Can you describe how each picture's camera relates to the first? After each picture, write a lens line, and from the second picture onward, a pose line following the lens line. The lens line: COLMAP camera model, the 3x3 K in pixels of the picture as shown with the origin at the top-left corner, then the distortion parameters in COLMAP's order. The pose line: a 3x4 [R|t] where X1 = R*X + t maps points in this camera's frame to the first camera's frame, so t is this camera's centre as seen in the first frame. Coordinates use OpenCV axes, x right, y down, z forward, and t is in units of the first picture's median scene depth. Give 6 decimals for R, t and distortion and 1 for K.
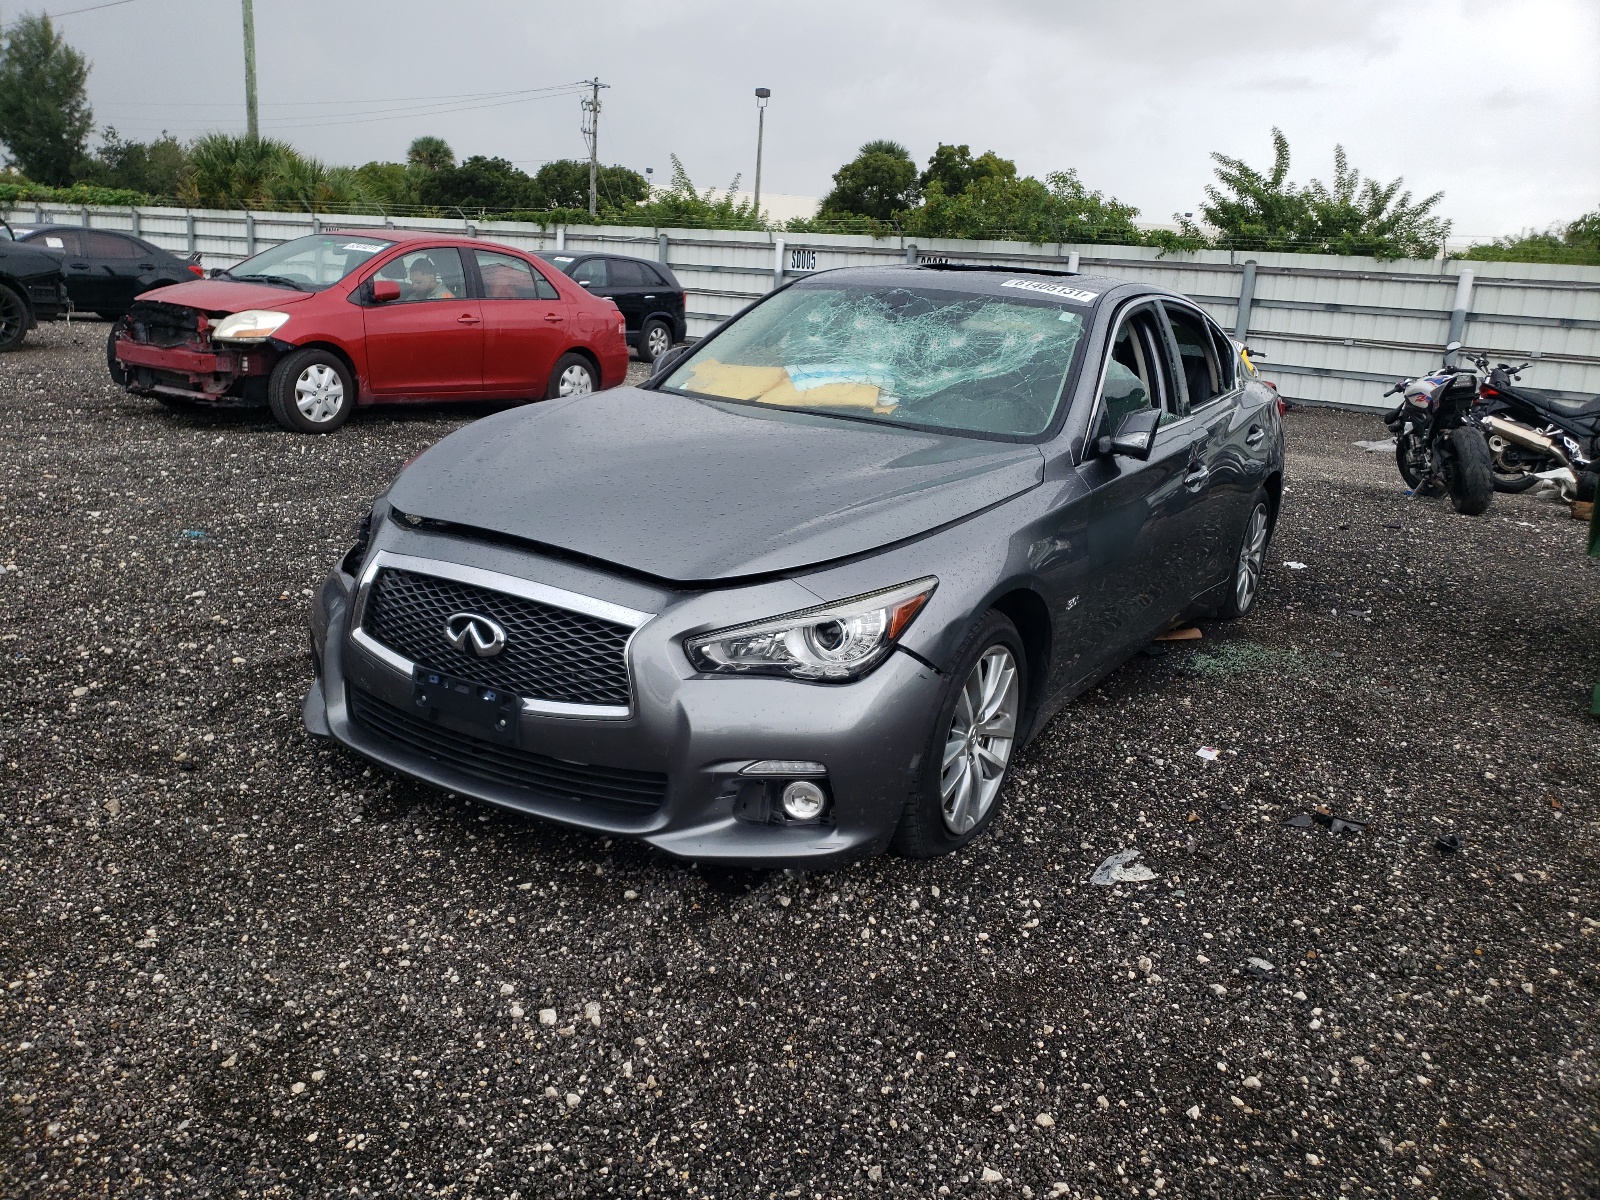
lens RADIAL K [[1192.8, 0, 789.5], [0, 1192.8, 597.7], [0, 0, 1]] dist [0.023508, 0.001171]
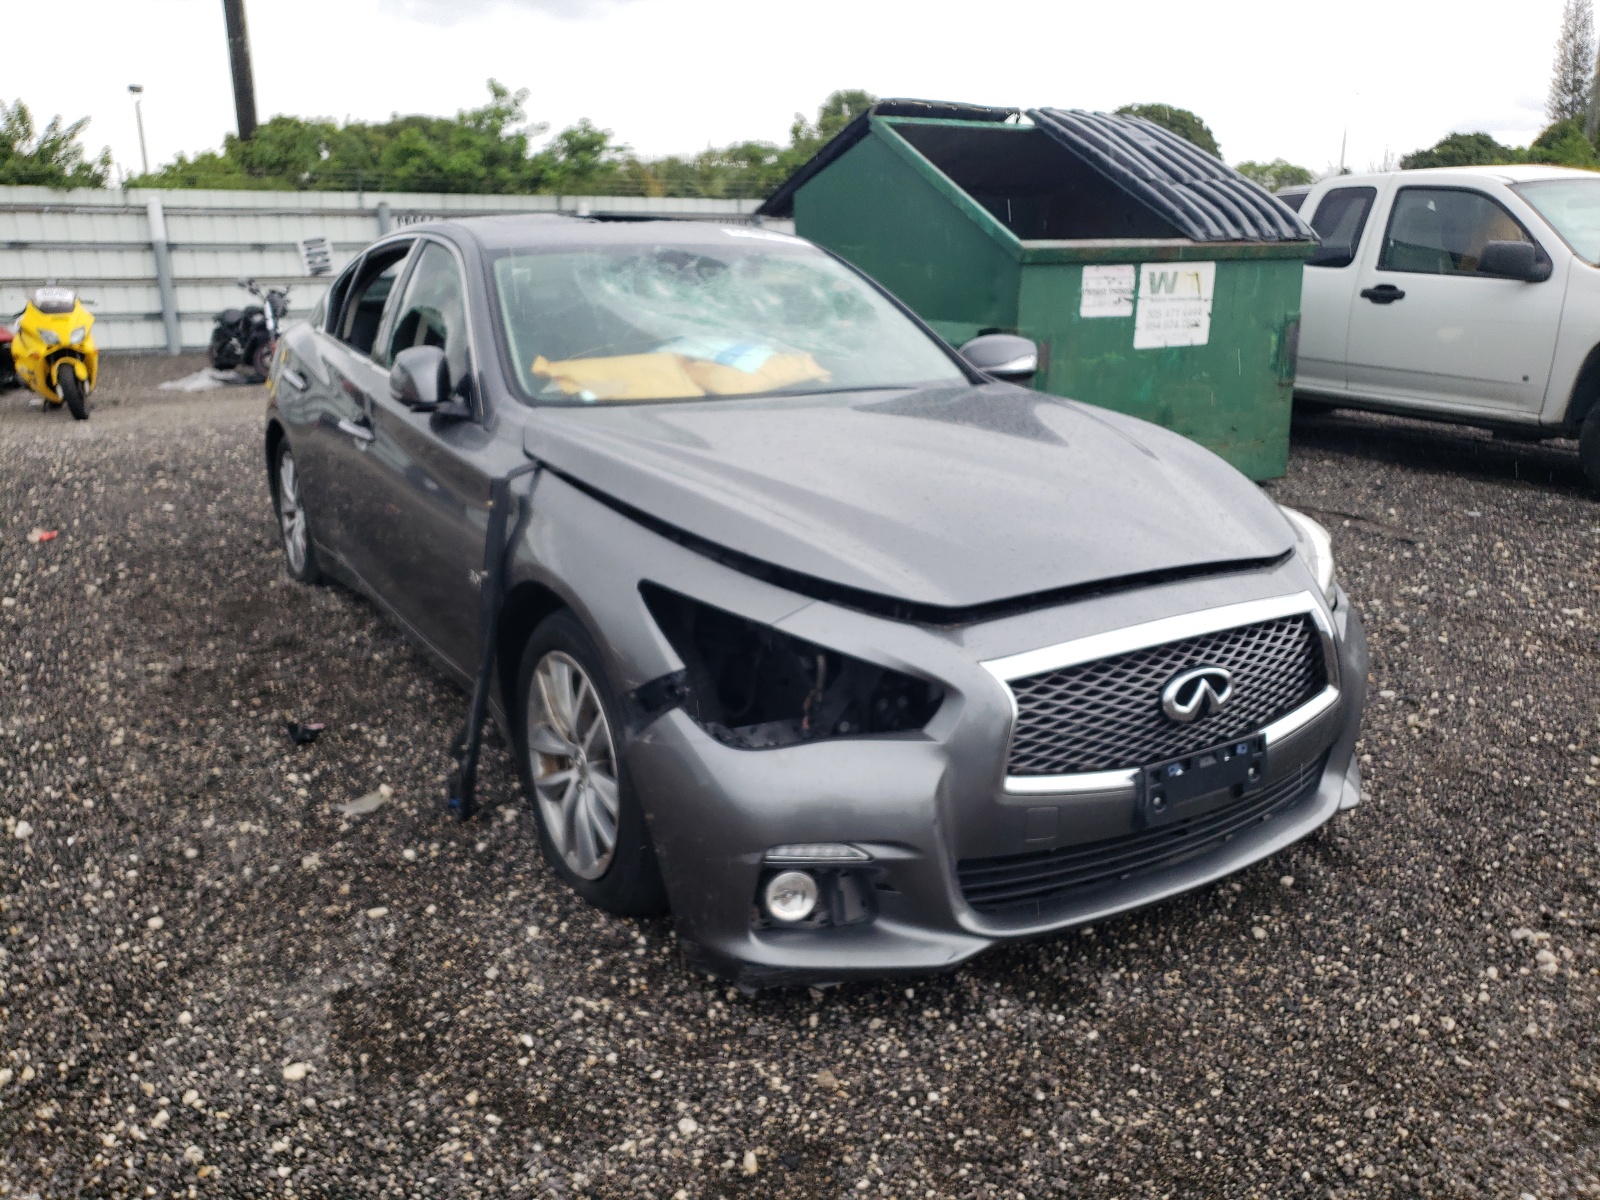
lens RADIAL K [[1192.8, 0, 789.5], [0, 1192.8, 597.7], [0, 0, 1]] dist [0.023508, 0.001171]
pose [[0.449015, -0.319060, 0.834617, -0.128342], [0.269083, 0.938996, 0.214199, -0.035266], [-0.852045, 0.128403, 0.507477, 0.093561]]
